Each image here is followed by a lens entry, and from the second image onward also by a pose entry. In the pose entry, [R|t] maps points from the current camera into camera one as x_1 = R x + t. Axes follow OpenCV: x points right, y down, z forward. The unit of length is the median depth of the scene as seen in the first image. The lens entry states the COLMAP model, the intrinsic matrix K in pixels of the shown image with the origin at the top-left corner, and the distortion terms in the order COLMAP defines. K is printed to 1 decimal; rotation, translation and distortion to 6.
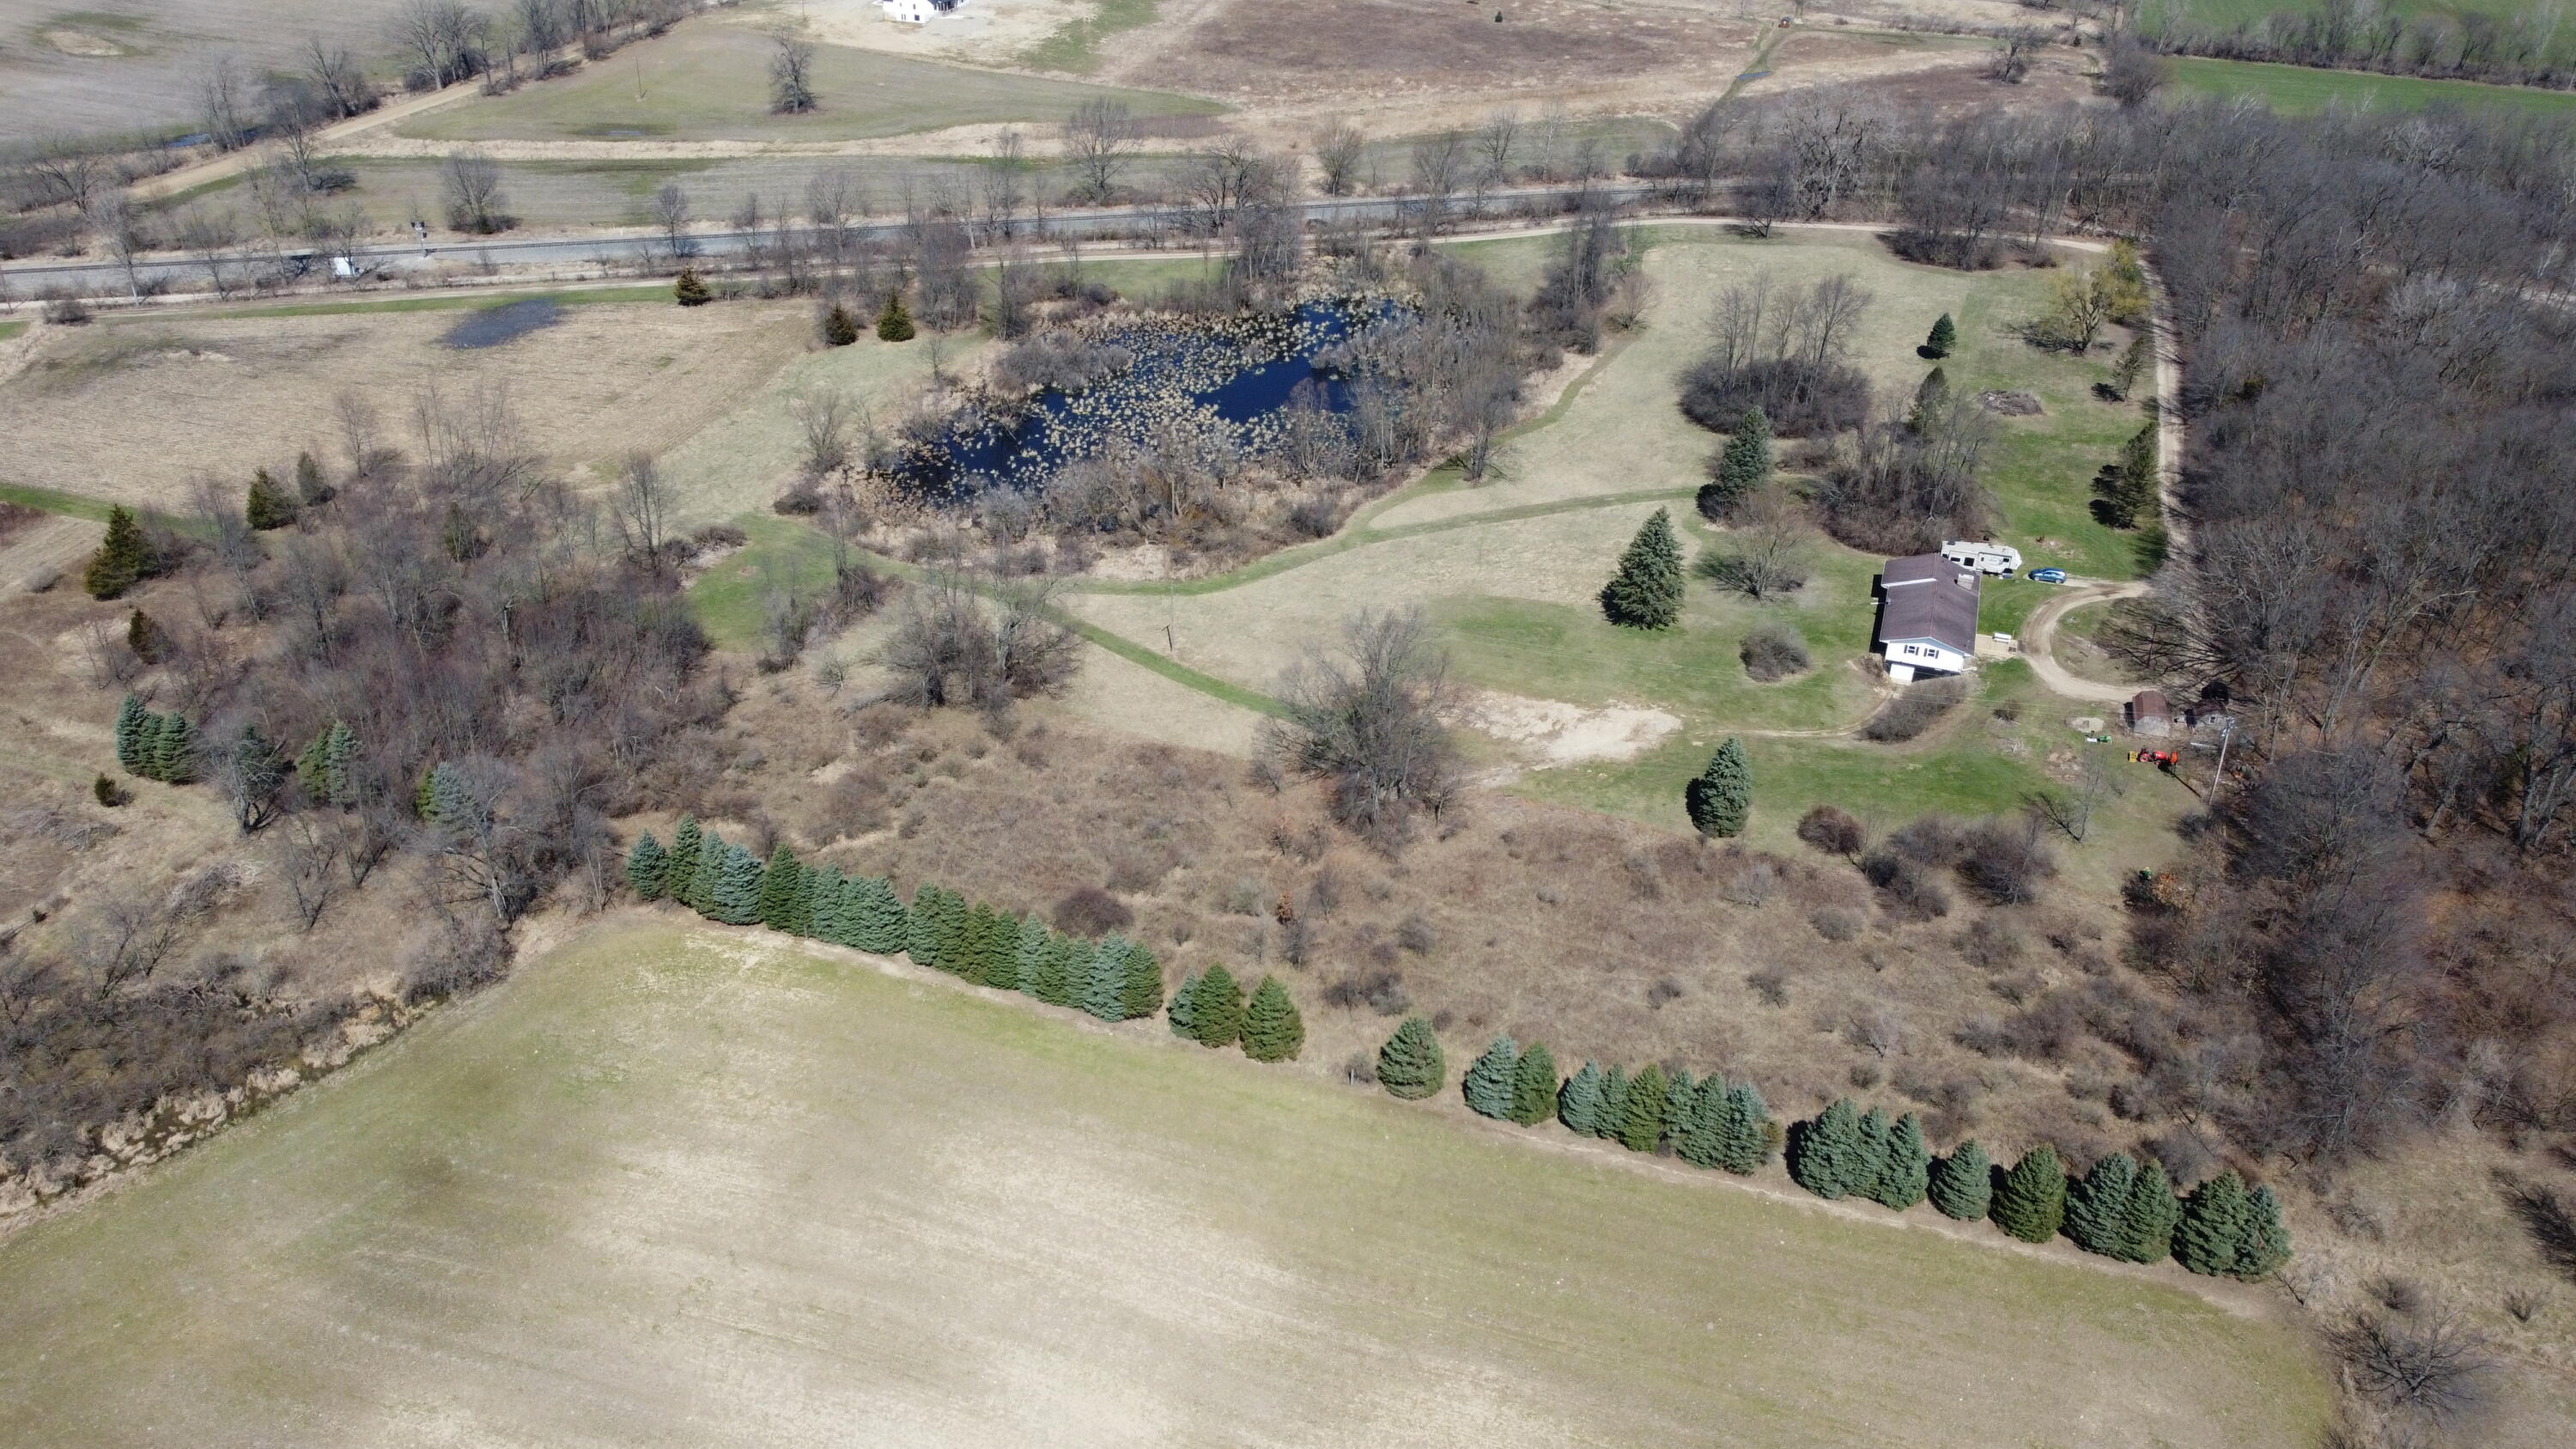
lens RADIAL K [[1945.0, 0, 1276.4], [0, 1945.0, 716.8], [0, 0, 1]] dist [0.005035, -0.009058]
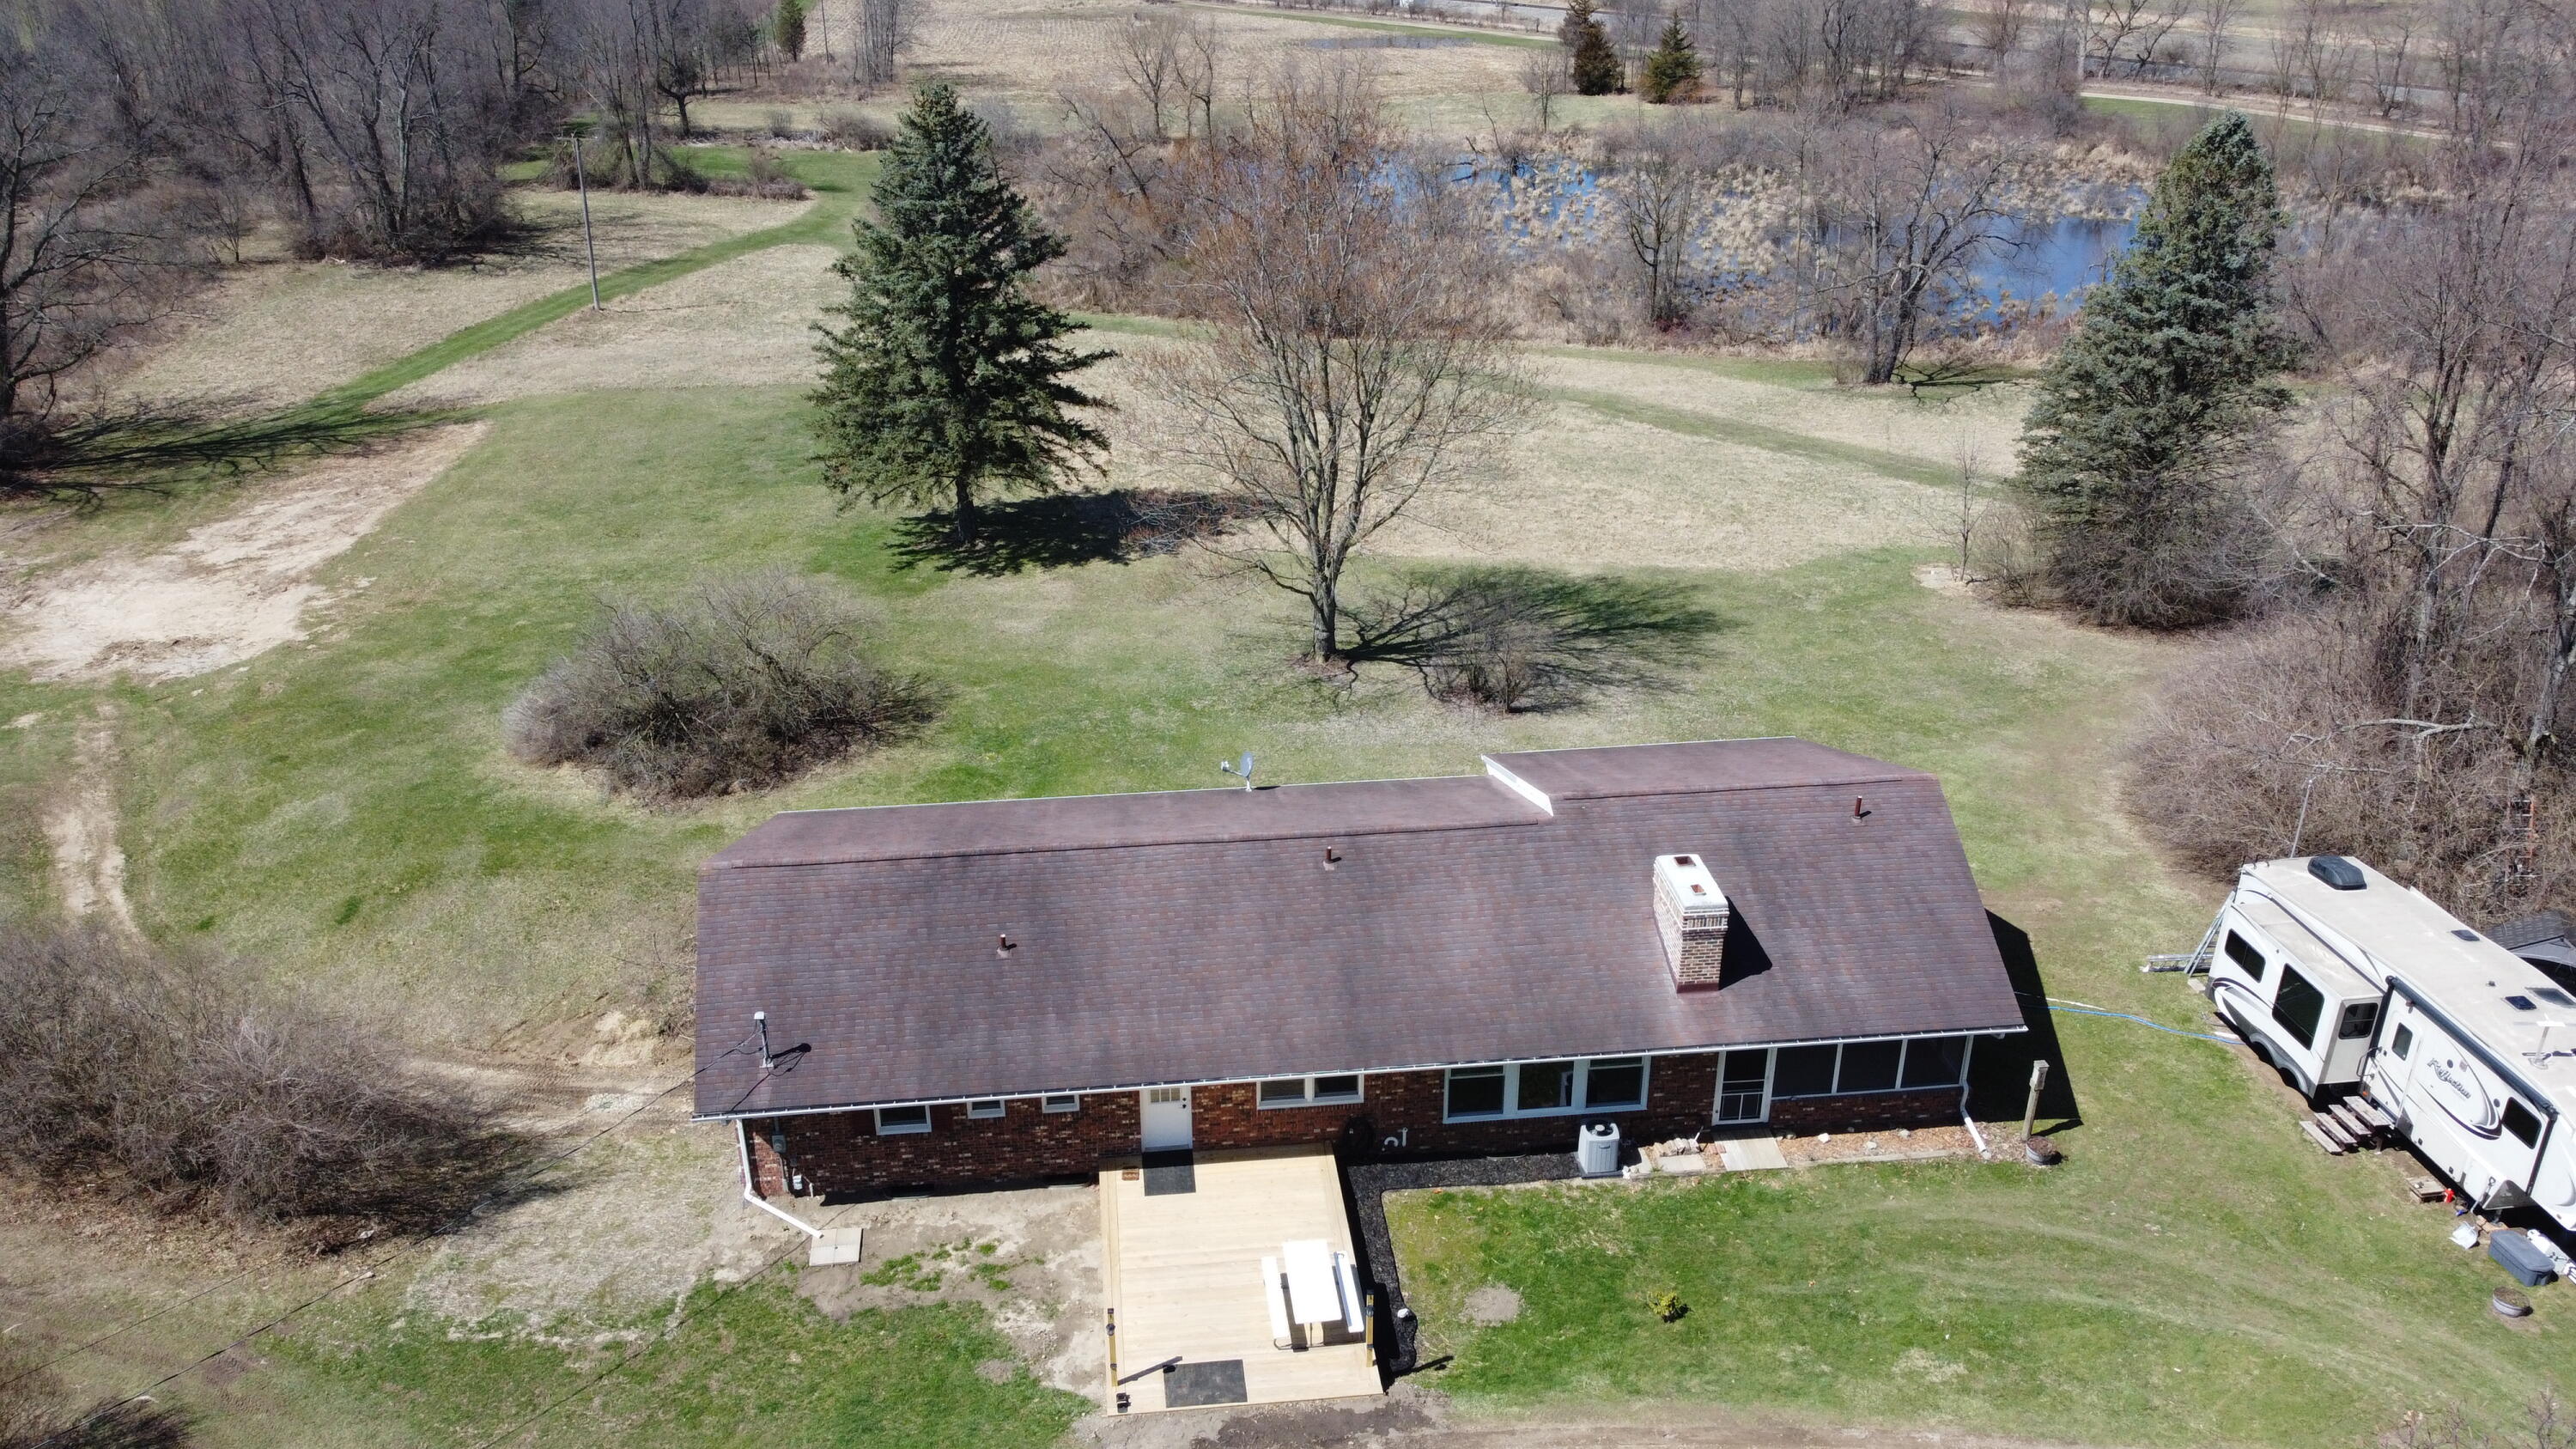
lens RADIAL K [[1945.0, 0, 1285.7], [0, 1945.0, 724.1], [0, 0, 1]] dist [0.005035, -0.009058]
pose [[0.427752, 0.360331, -0.828969, 0.419229], [-0.444499, 0.882408, 0.154196, -0.083716], [0.787050, 0.302519, 0.537619, 0.826229]]
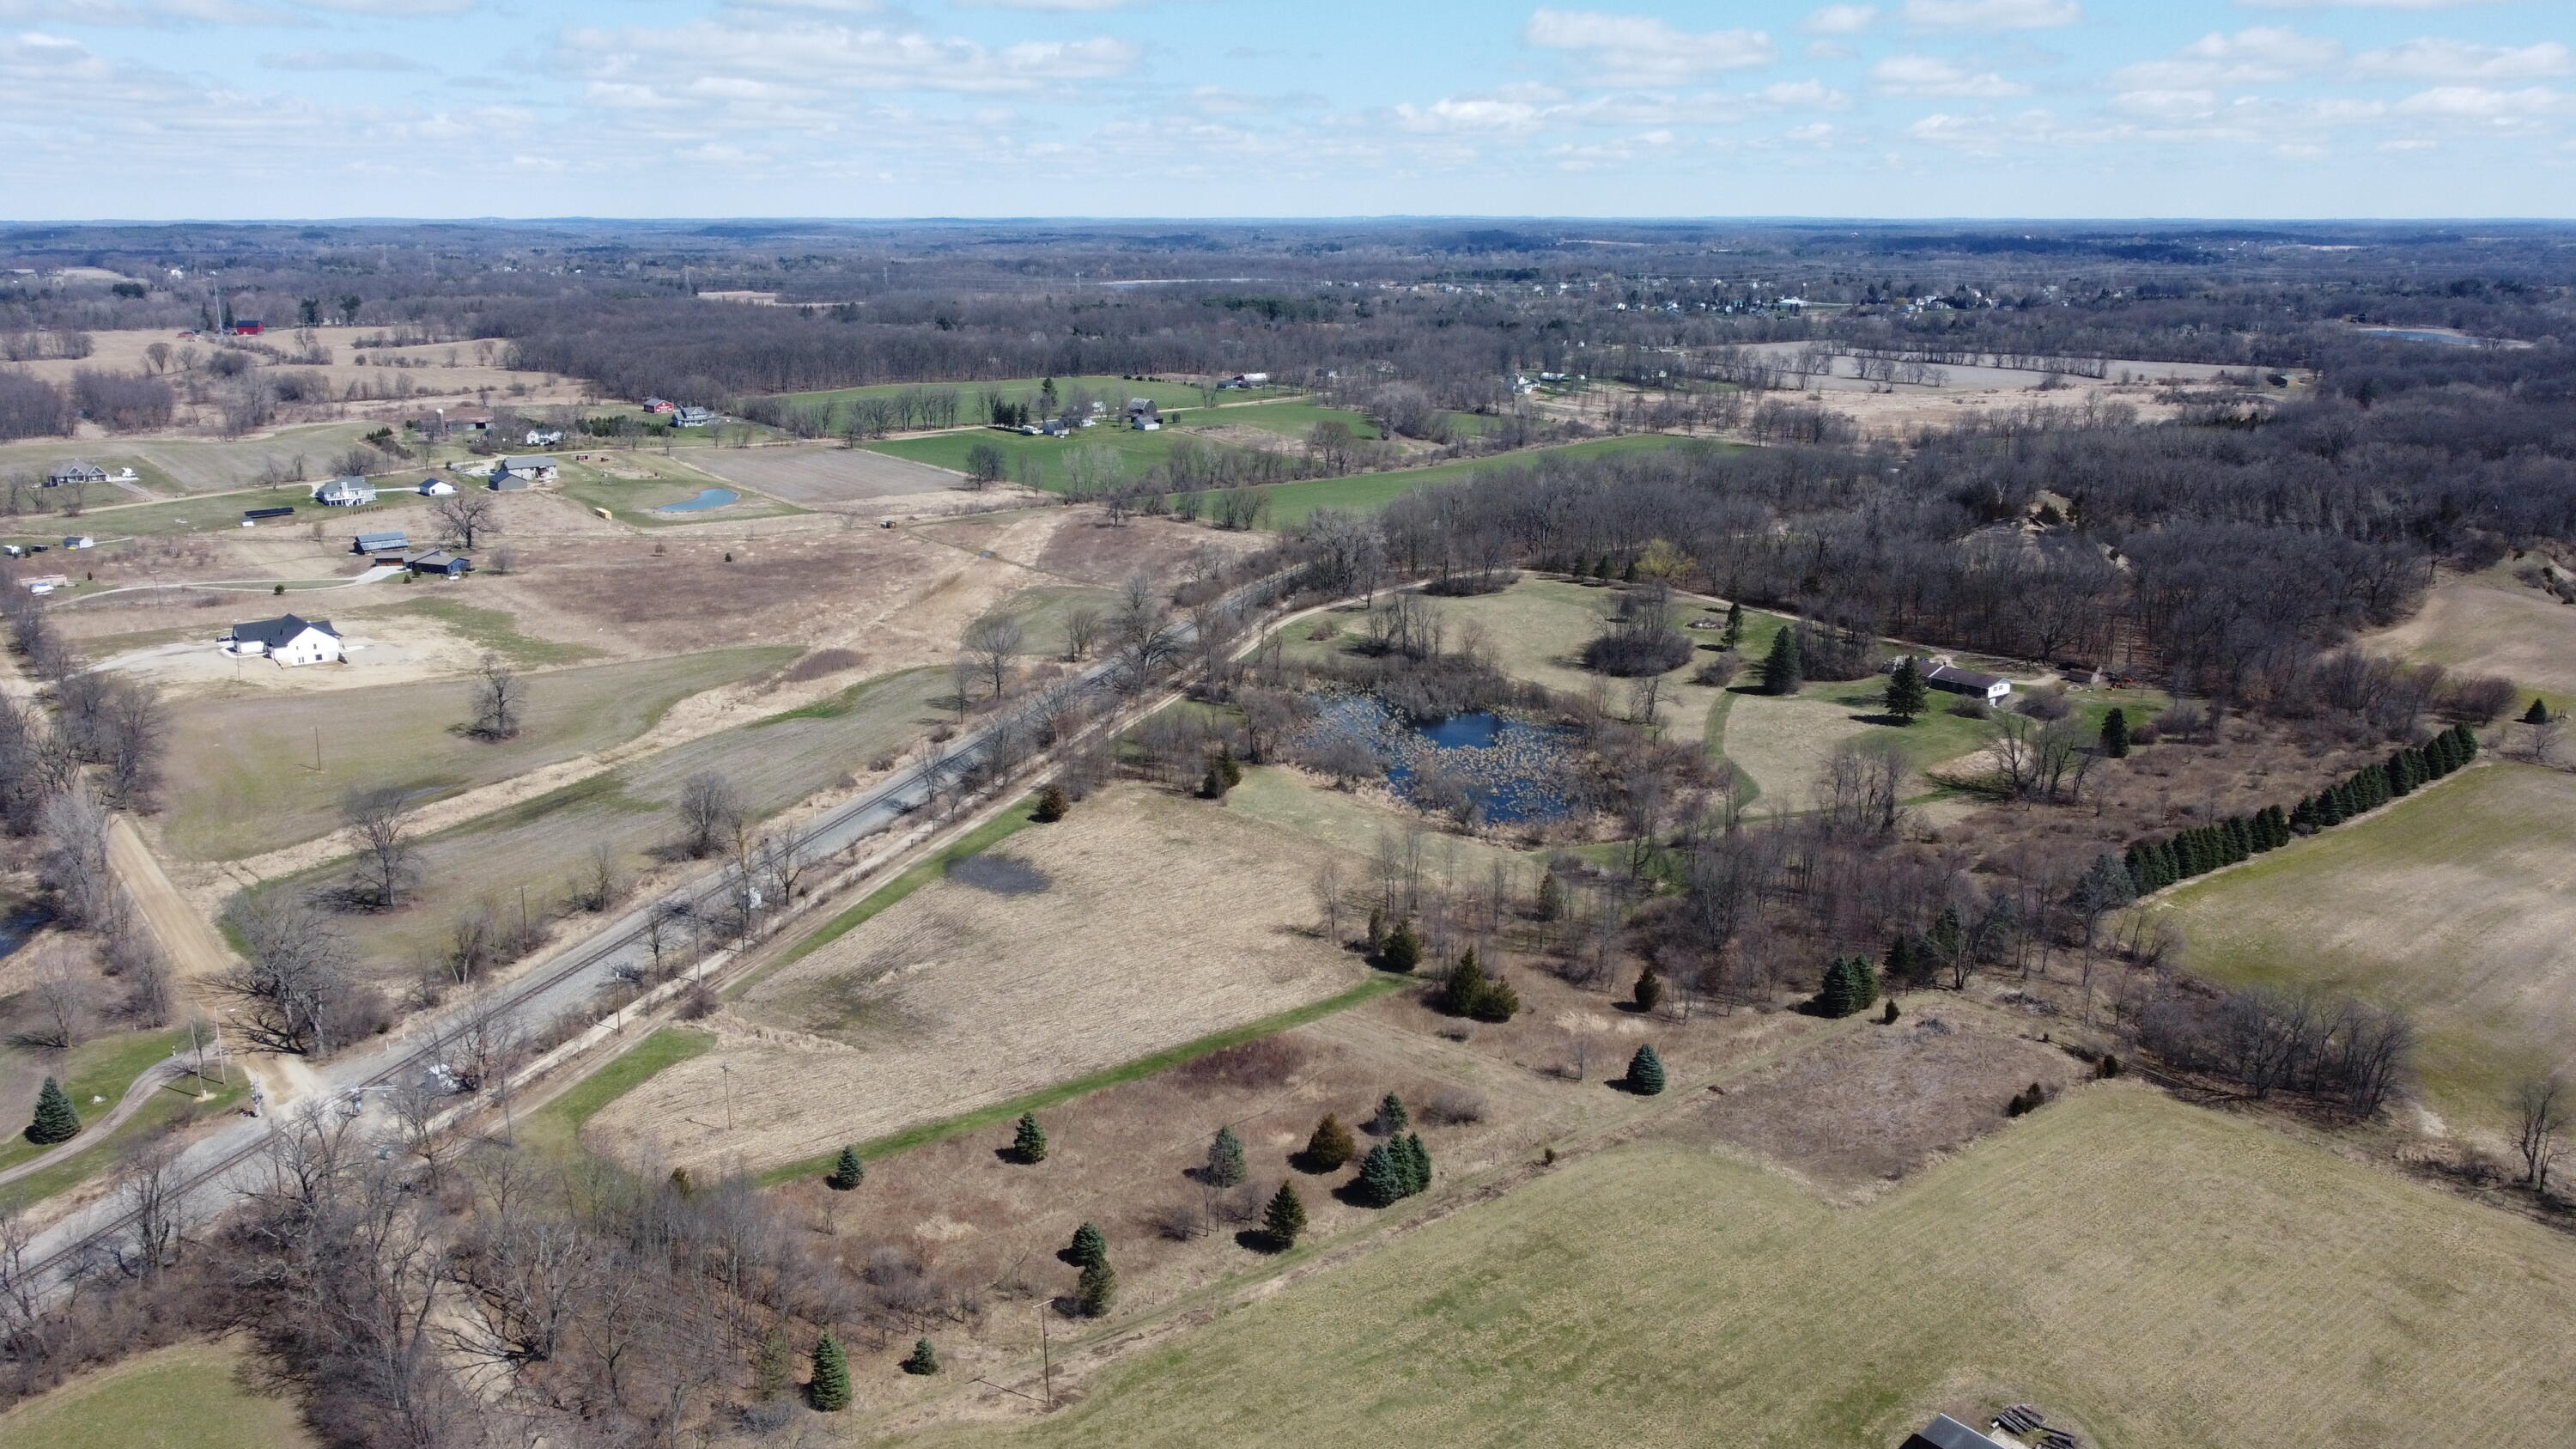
lens RADIAL K [[1945.0, 0, 1277.3], [0, 1945.0, 744.1], [0, 0, 1]] dist [0.005035, -0.009058]
pose [[0.548404, -0.246734, 0.798984, -1.474357], [0.435972, 0.899706, -0.021402, -0.229518], [-0.713570, 0.360072, 0.600971, 0.307920]]
